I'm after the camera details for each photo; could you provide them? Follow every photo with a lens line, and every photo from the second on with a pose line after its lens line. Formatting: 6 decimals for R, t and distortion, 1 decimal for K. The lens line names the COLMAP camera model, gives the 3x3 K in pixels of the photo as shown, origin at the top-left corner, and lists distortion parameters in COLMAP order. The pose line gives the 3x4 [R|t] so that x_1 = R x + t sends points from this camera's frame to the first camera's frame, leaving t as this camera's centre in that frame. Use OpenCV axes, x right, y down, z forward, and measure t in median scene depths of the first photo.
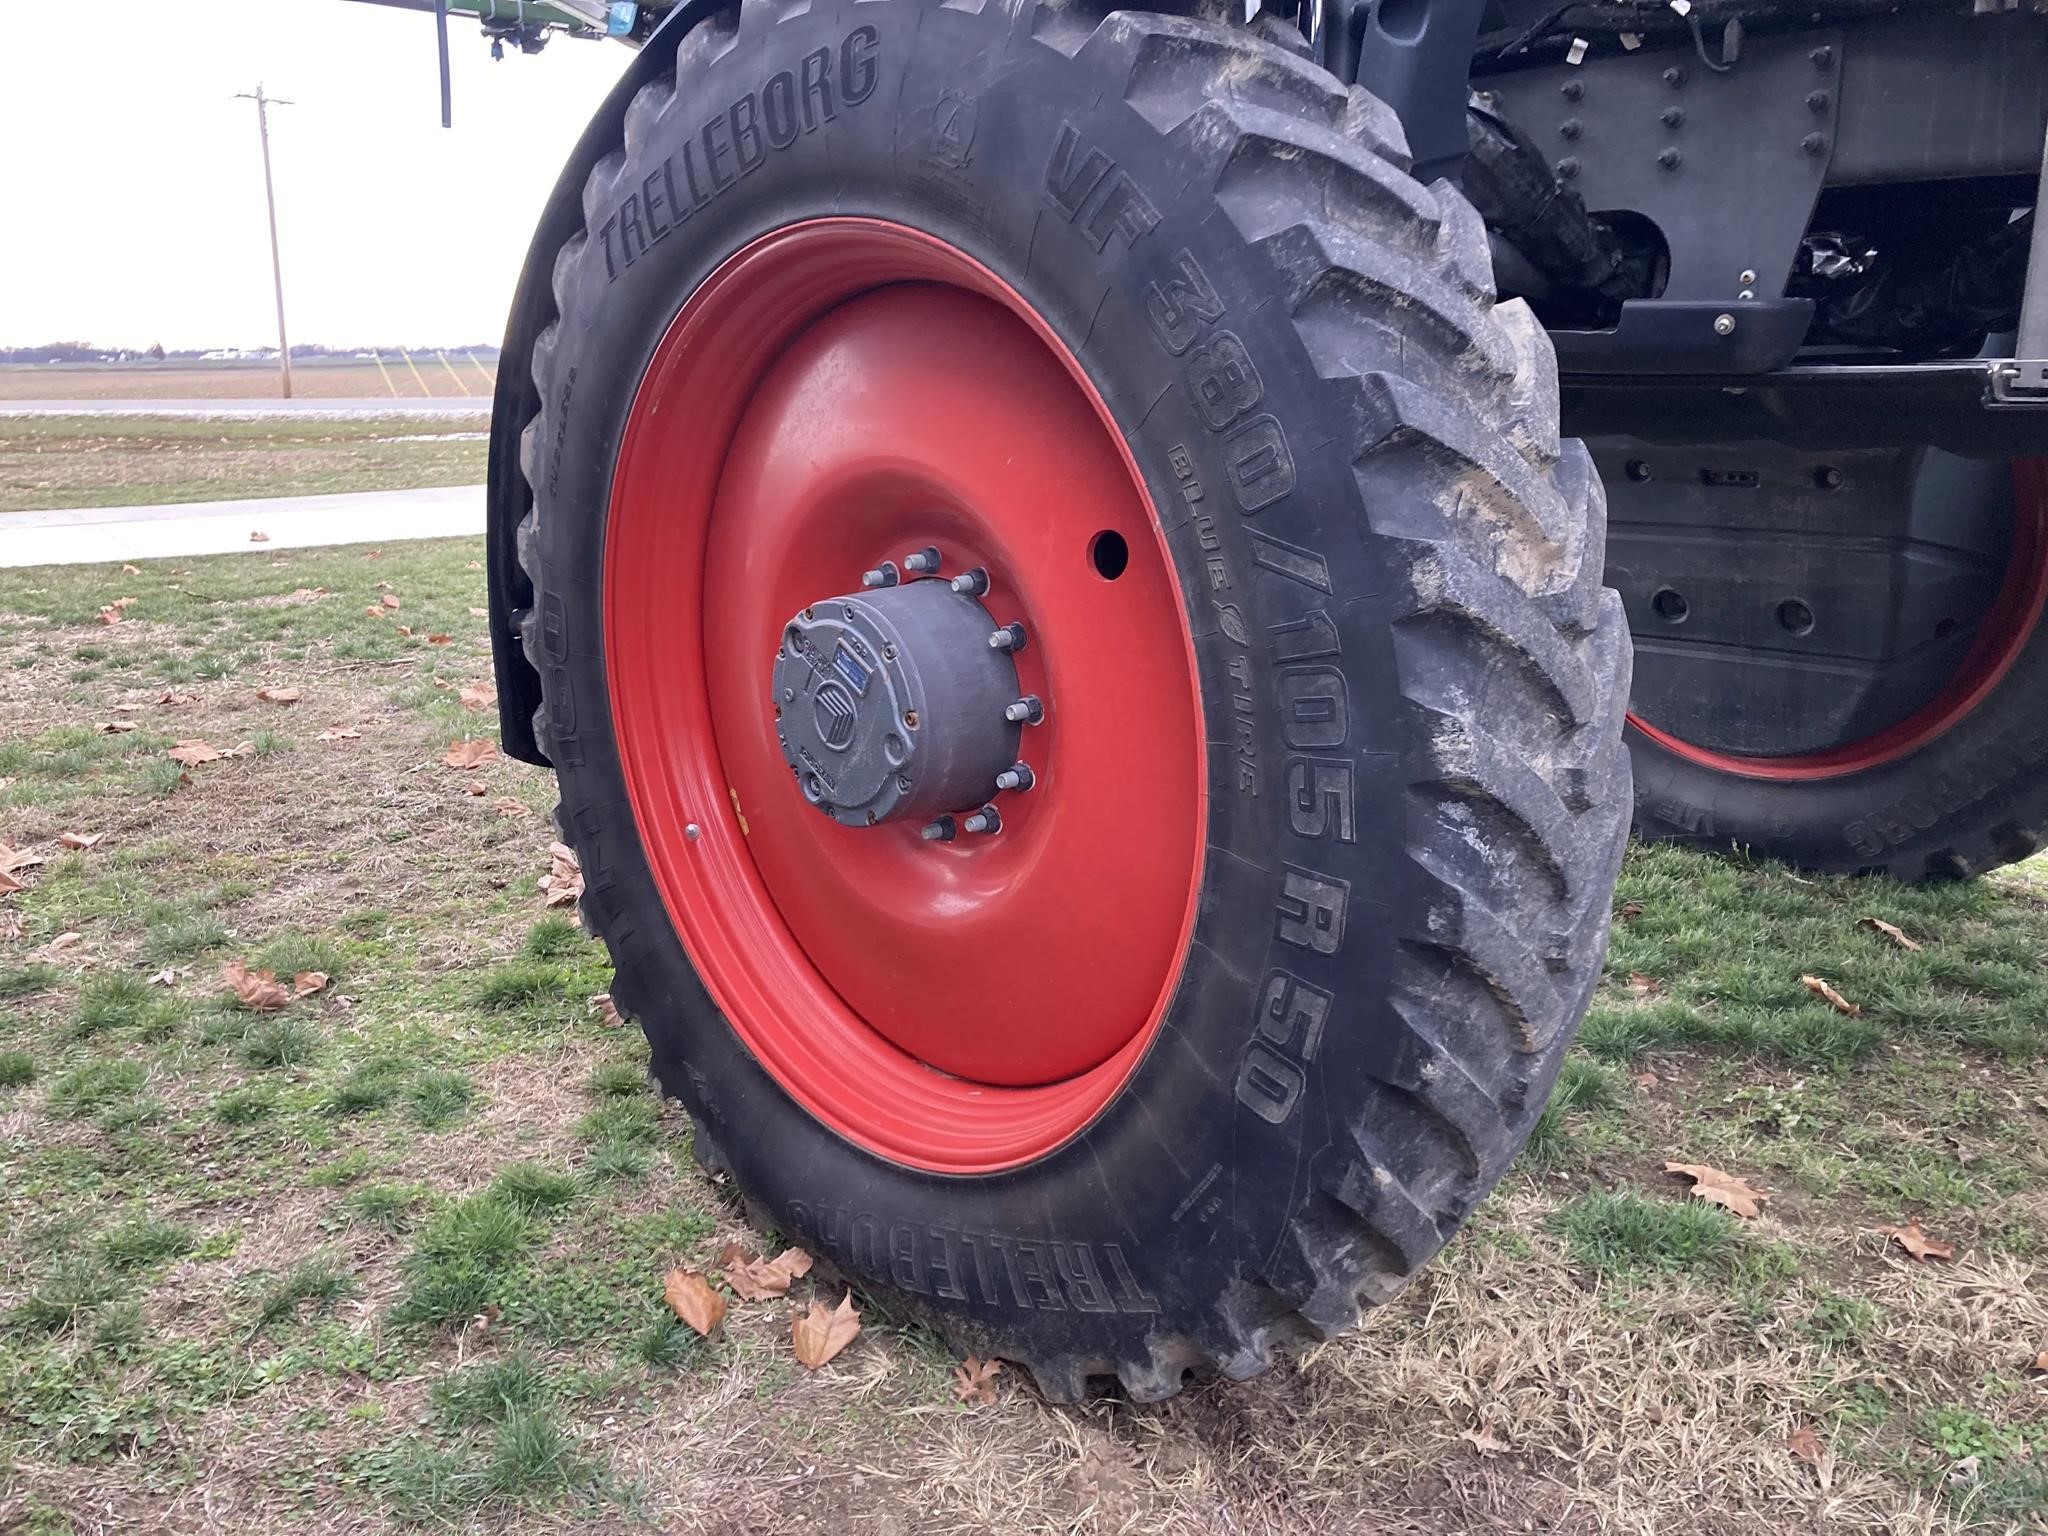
lens RADIAL K [[1663.0, 0, 1031.3], [0, 1663.0, 747.2], [0, 0, 1]] dist [0.020371, -0.005033]
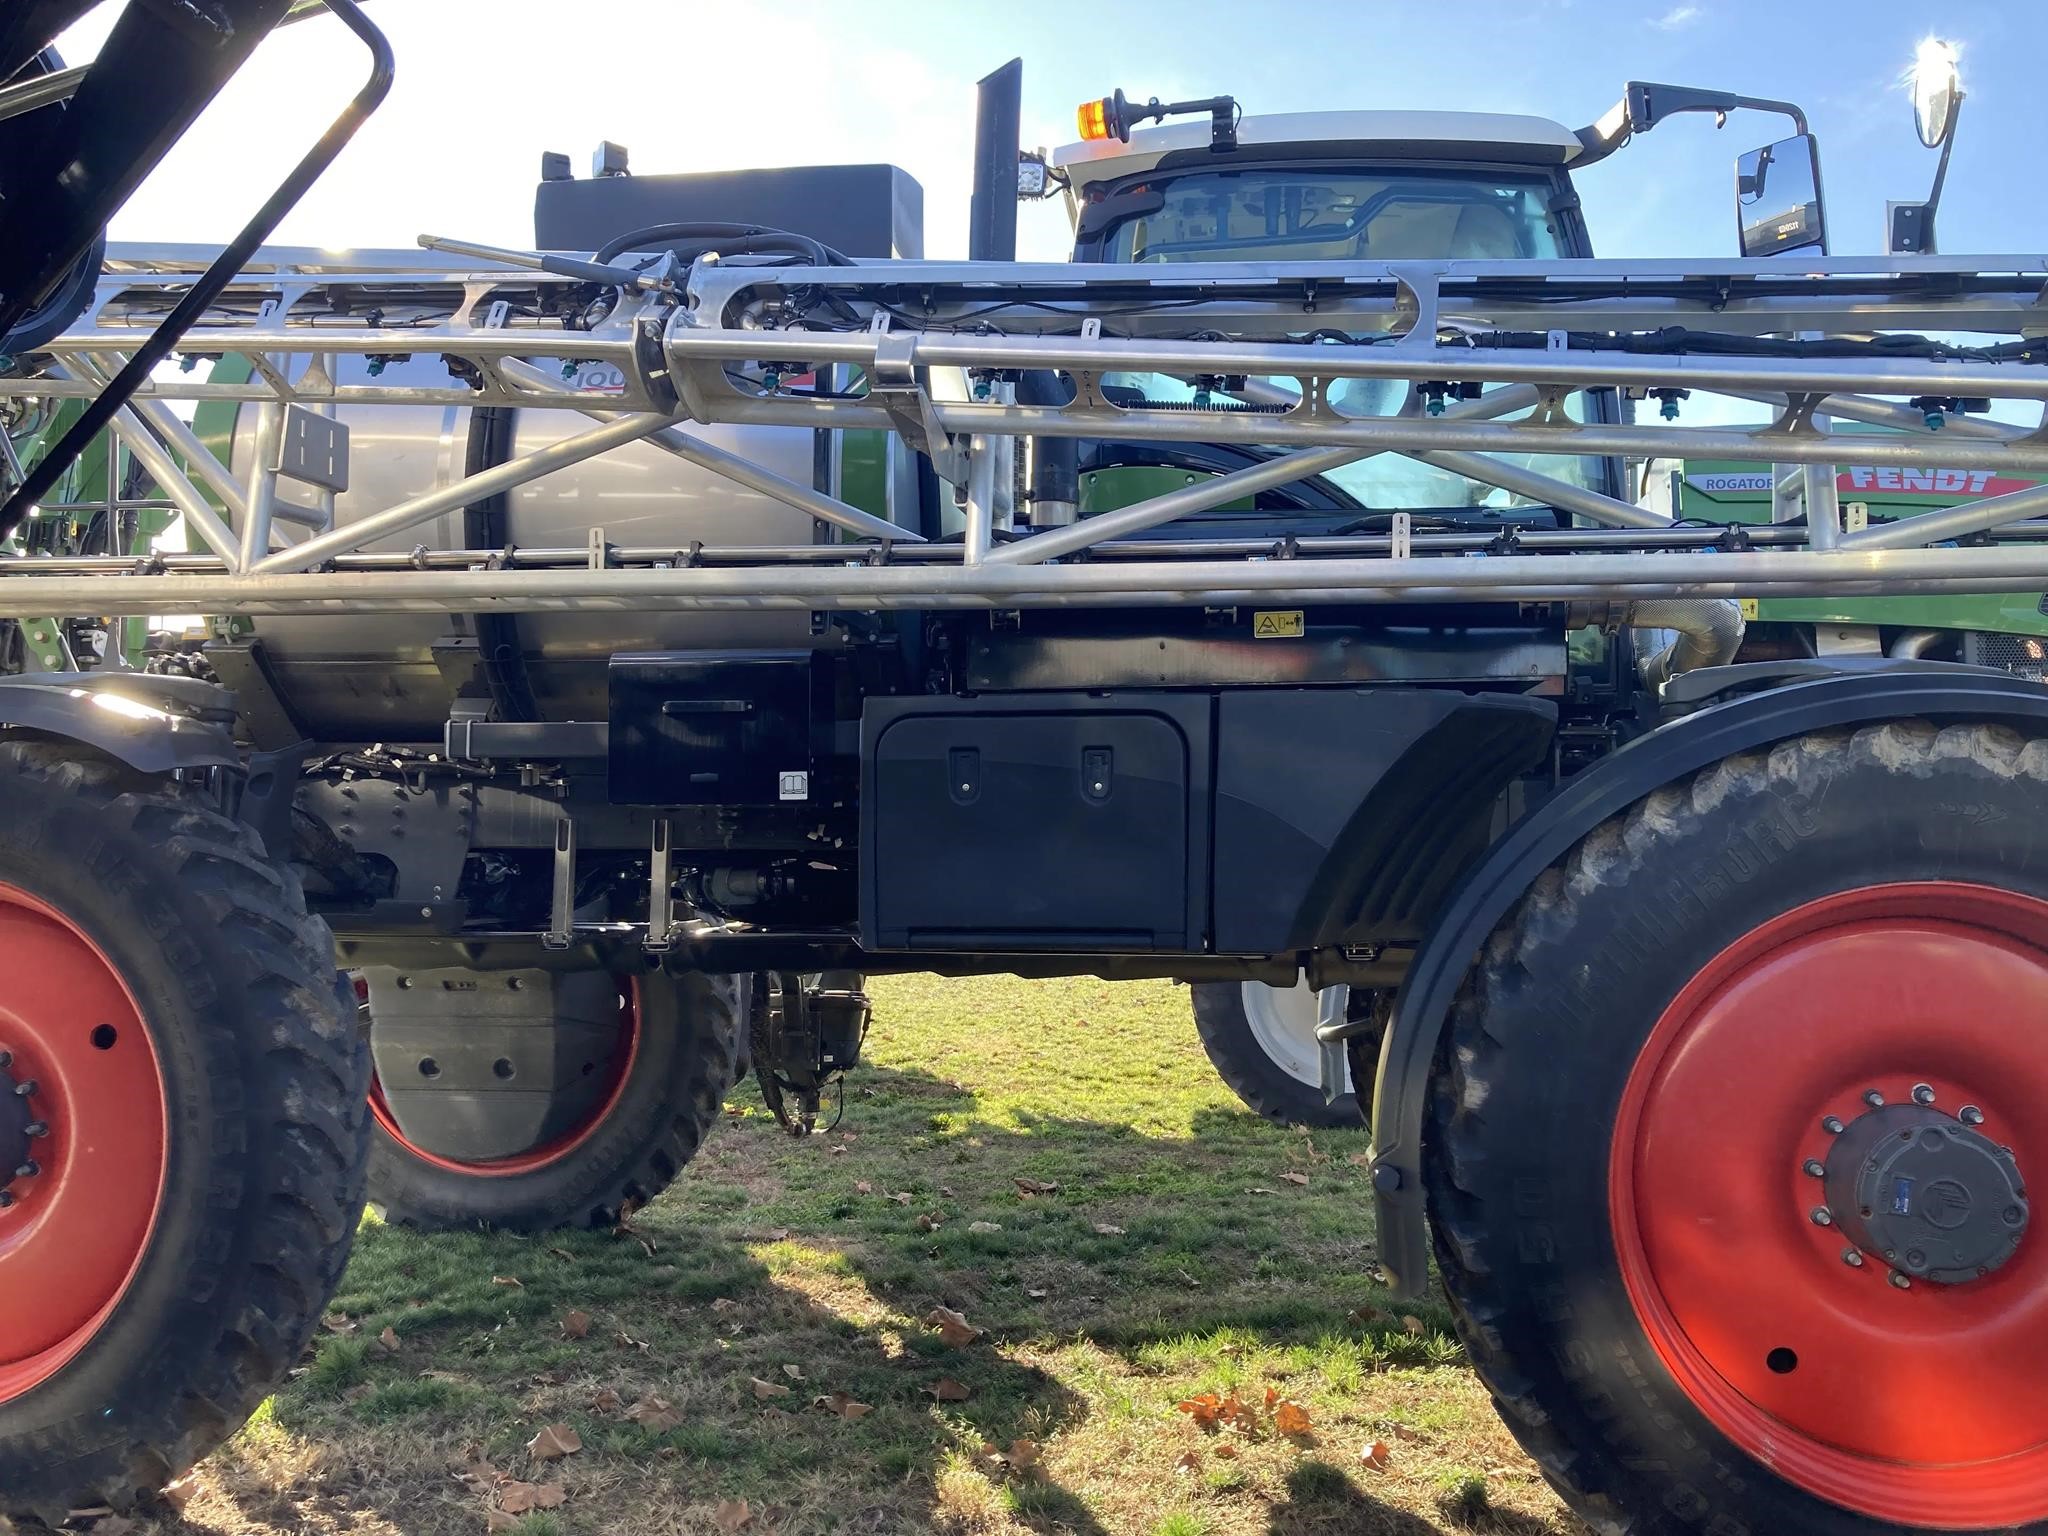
lens RADIAL K [[1663.0, 0, 1031.3], [0, 1663.0, 747.2], [0, 0, 1]] dist [0.020371, -0.005033]
pose [[0.782863, 0.055302, 0.619731, -0.398013], [0.131525, 0.958824, -0.251709, 0.232382], [-0.608133, 0.278564, 0.743355, -1.449544]]
